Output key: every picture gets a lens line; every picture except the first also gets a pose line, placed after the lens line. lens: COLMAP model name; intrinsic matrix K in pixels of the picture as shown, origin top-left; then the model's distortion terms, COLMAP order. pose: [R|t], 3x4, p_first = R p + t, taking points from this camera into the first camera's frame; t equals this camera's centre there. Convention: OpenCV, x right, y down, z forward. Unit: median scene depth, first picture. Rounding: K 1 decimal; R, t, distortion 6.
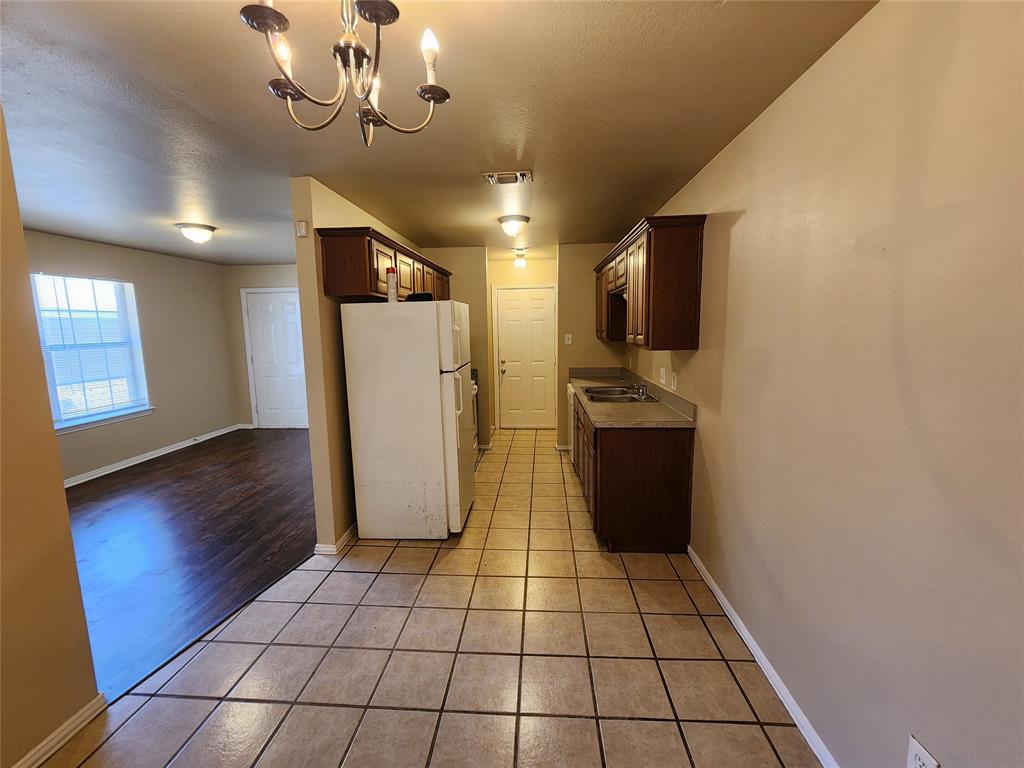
lens RADIAL K [[425.1, 0, 515.4], [0, 425.1, 382.9], [0, 0, 1]] dist [-0.010680, 0.006337]
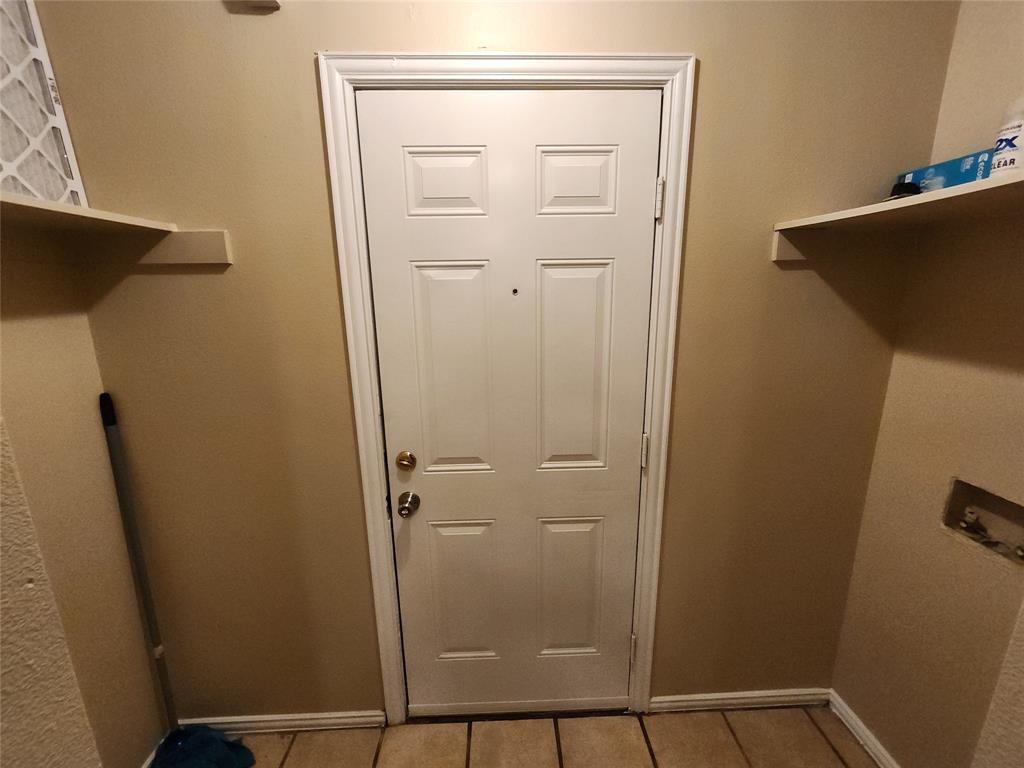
lens RADIAL K [[425.1, 0, 515.4], [0, 425.1, 382.9], [0, 0, 1]] dist [-0.010680, 0.006337]
pose [[0.989483, -0.025544, 0.142373, -0.005120], [0.012743, 0.995850, 0.090109, -0.137052], [-0.144084, -0.087347, 0.985703, 0.990684]]
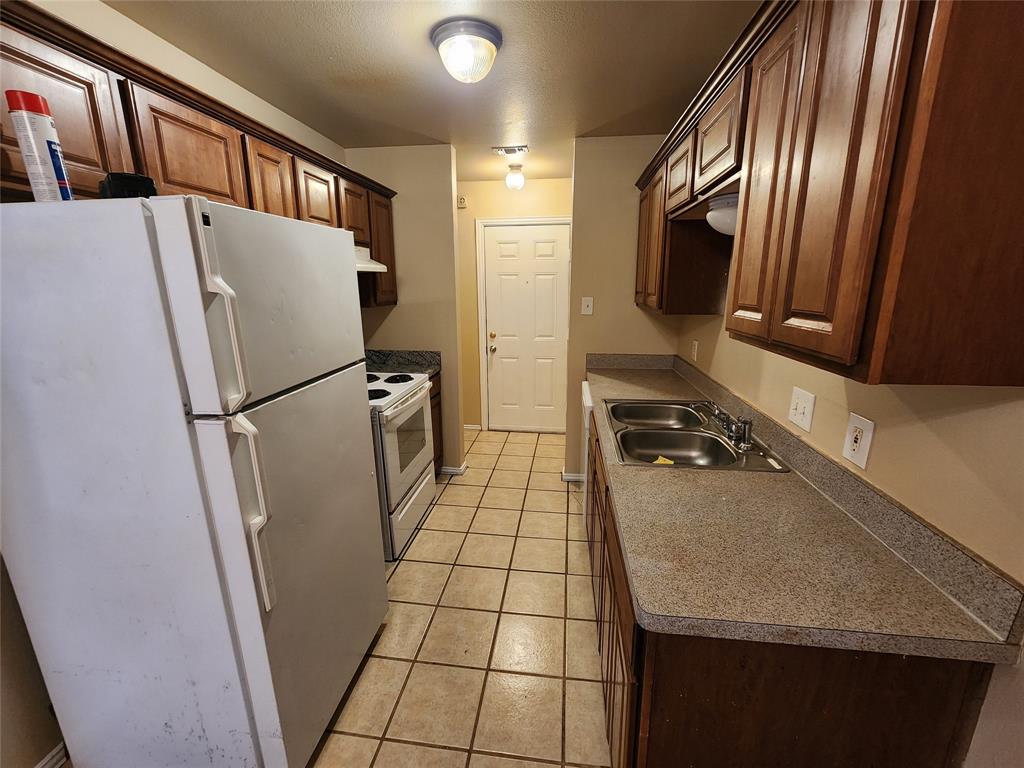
lens RADIAL K [[425.1, 0, 515.4], [0, 425.1, 382.9], [0, 0, 1]] dist [-0.010680, 0.006337]
pose [[0.998120, 0.026226, -0.055402, 0.060285], [-0.020780, 0.995098, 0.096684, -0.051616], [0.057666, -0.095351, 0.993772, 0.392822]]
